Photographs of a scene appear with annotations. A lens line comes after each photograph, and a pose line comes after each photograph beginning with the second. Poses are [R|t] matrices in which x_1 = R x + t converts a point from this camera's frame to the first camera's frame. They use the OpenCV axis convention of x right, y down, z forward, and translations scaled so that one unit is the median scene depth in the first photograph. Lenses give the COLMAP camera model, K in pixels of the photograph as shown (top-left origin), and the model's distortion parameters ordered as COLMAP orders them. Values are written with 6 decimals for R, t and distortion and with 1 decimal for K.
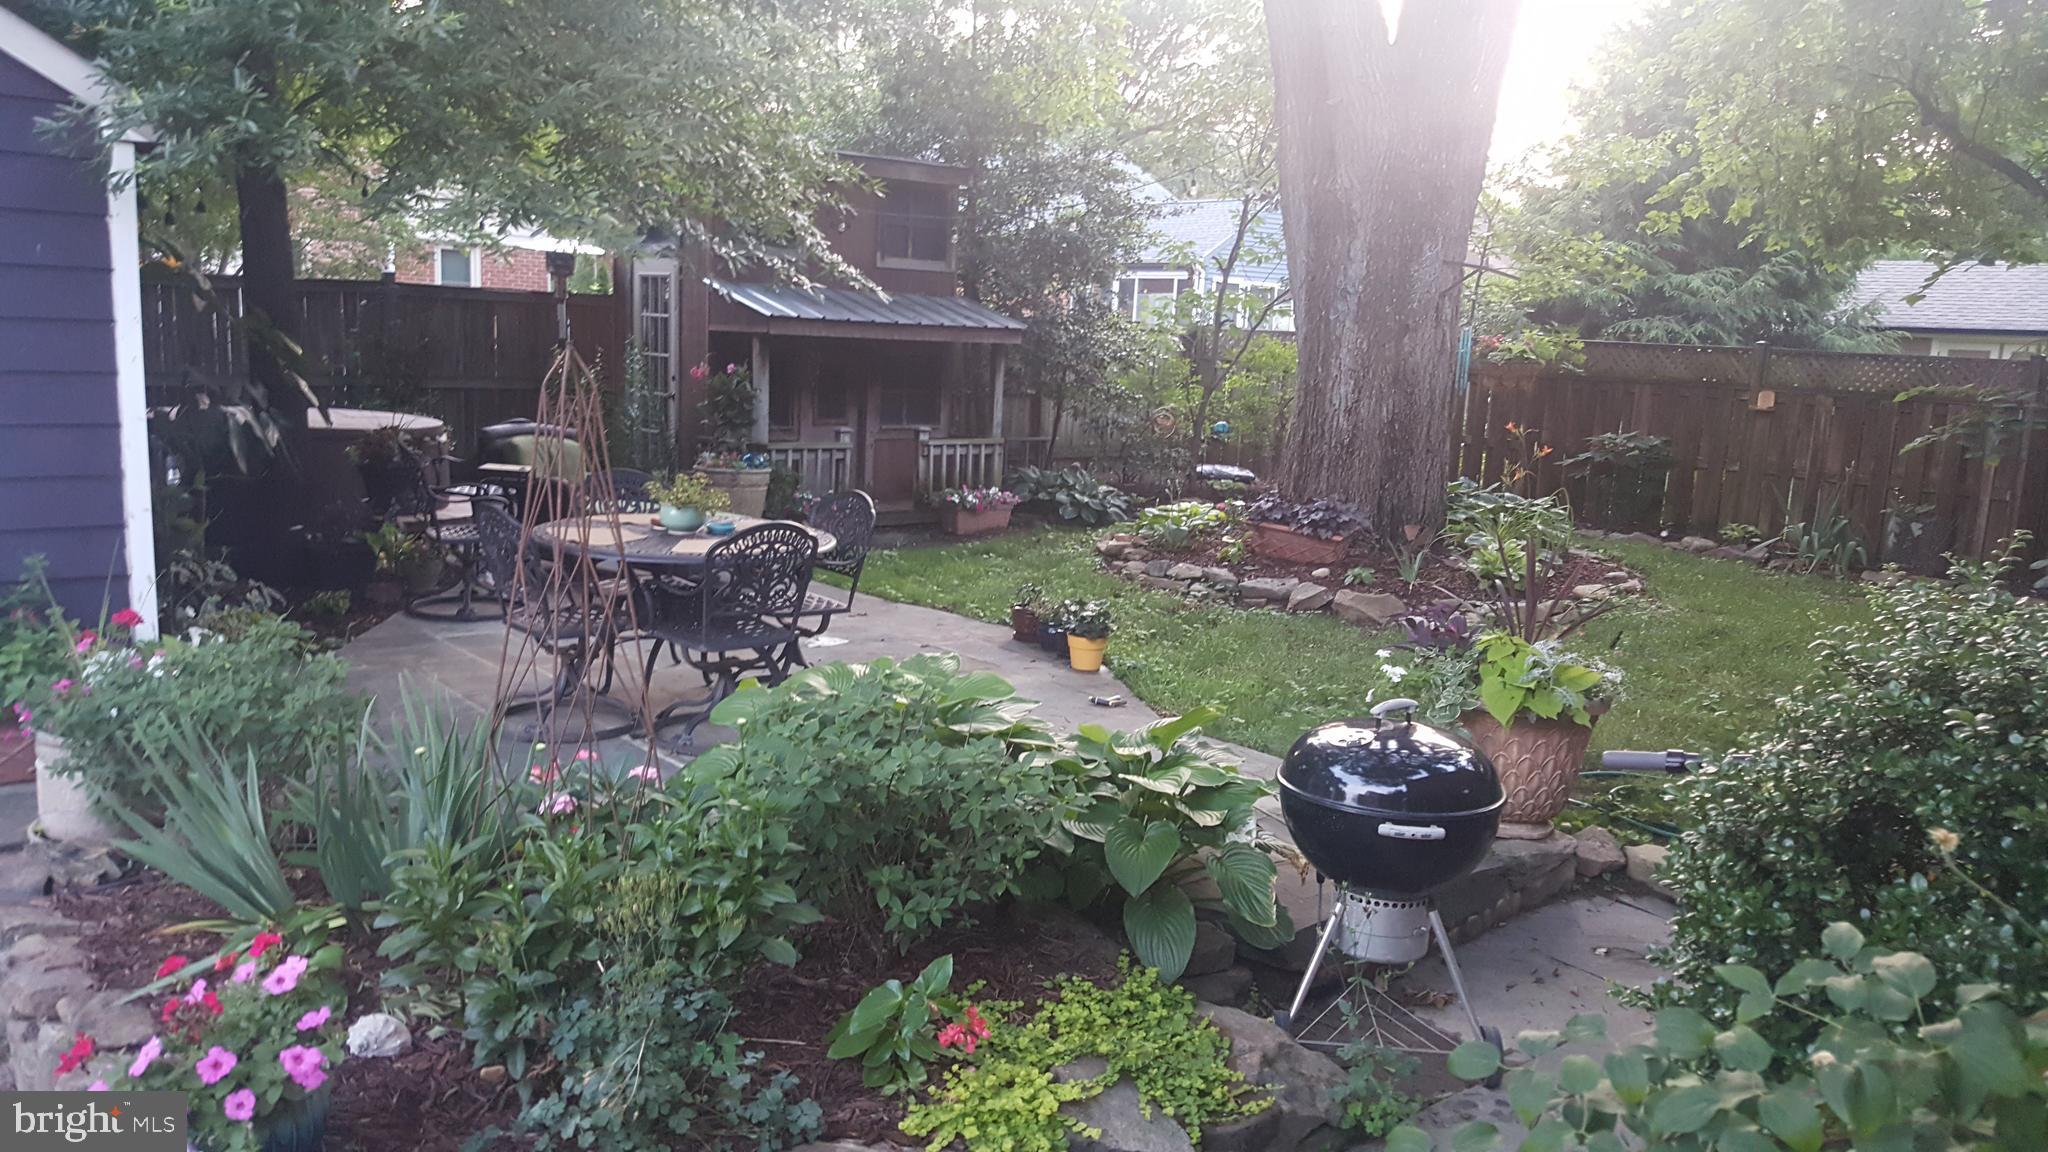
lens RADIAL K [[1553.0, 0, 1024.0], [0, 1553.0, 576.0], [0, 0, 1]] dist [0.157489, -0.235395]
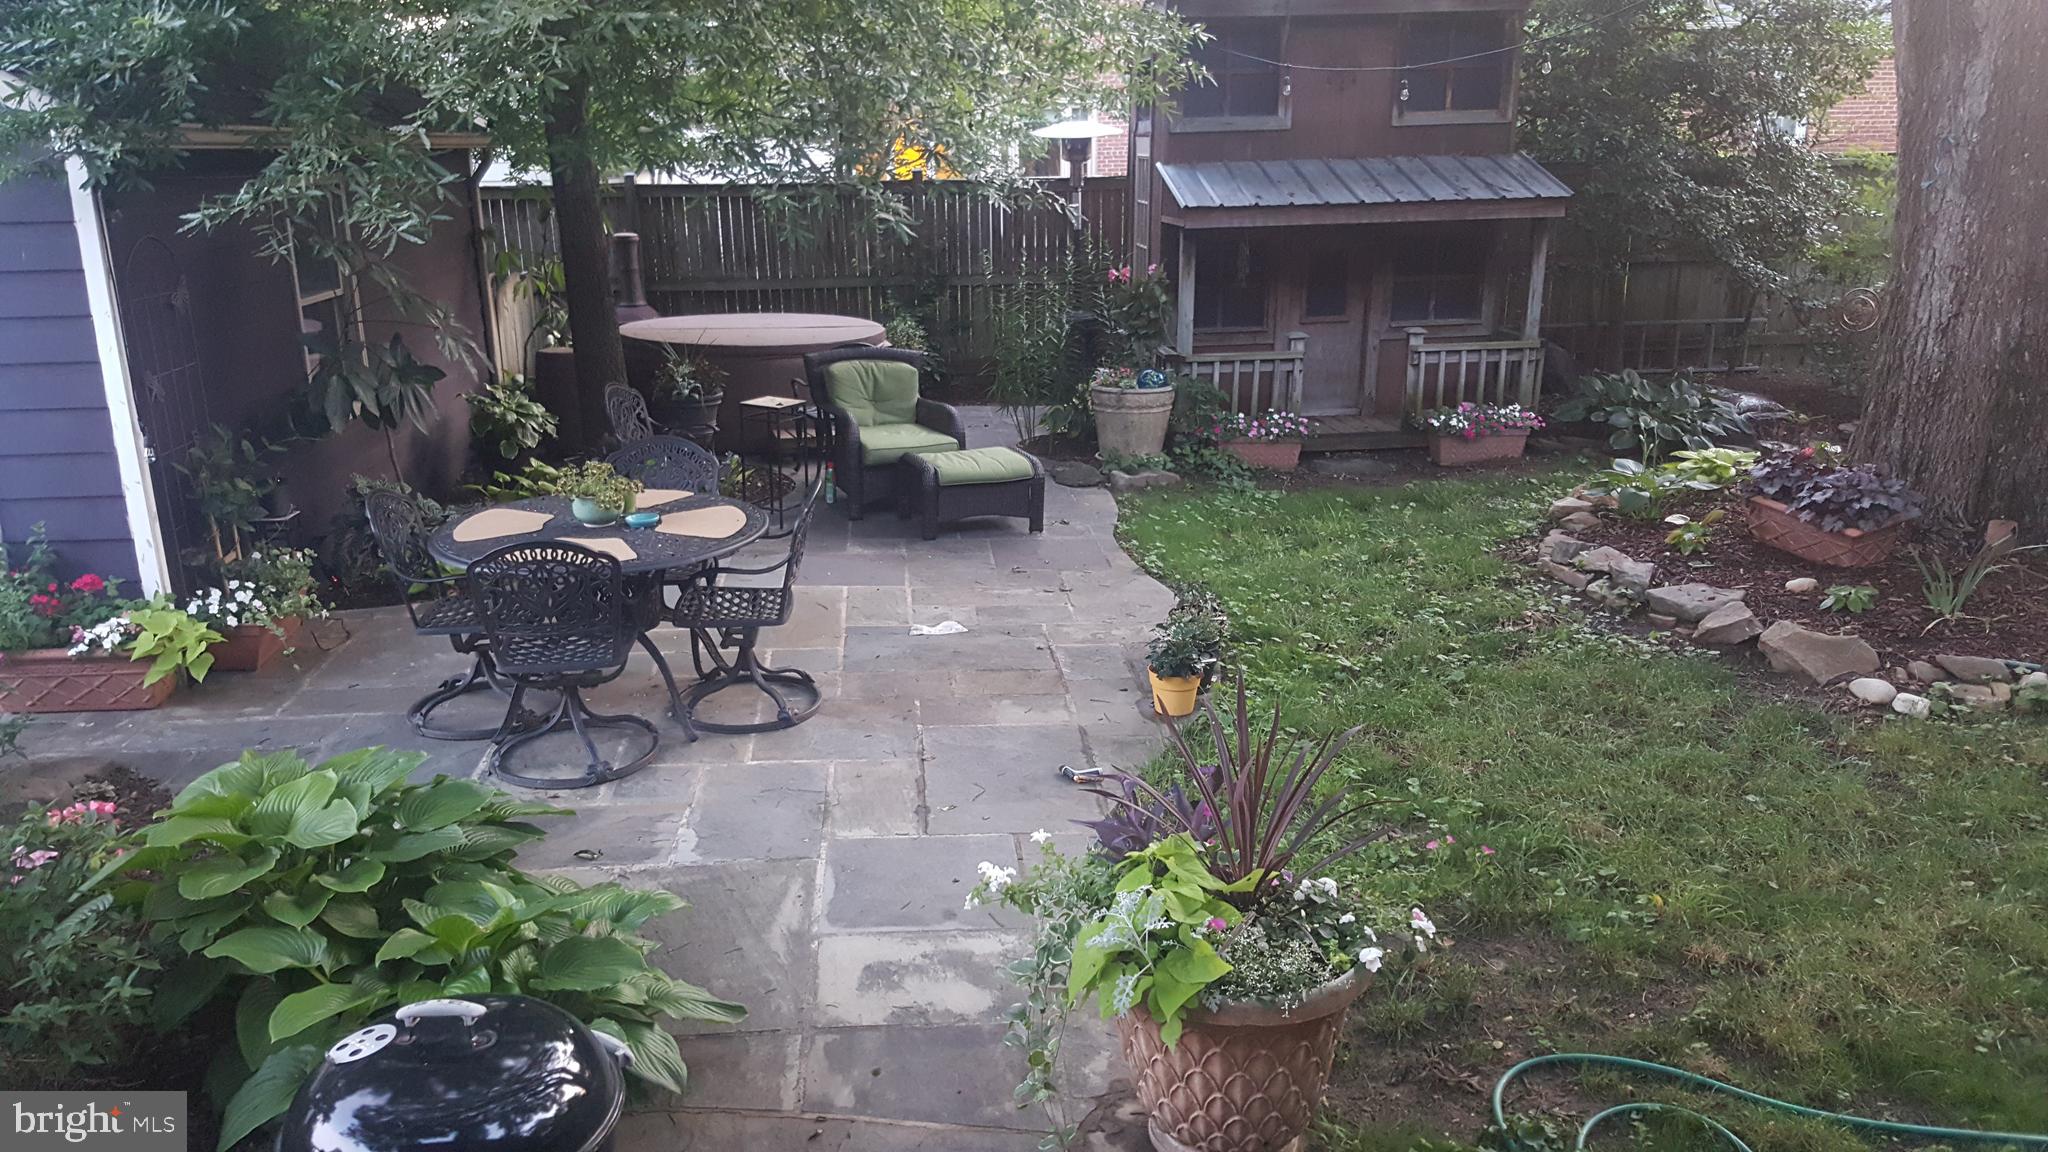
lens RADIAL K [[1553.0, 0, 1024.0], [0, 1553.0, 576.0], [0, 0, 1]] dist [0.157489, -0.235395]
pose [[0.793599, 0.114055, -0.597655, 0.302040], [-0.042472, 0.990262, 0.132581, -0.074263], [0.606957, -0.079833, 0.790715, 0.237823]]
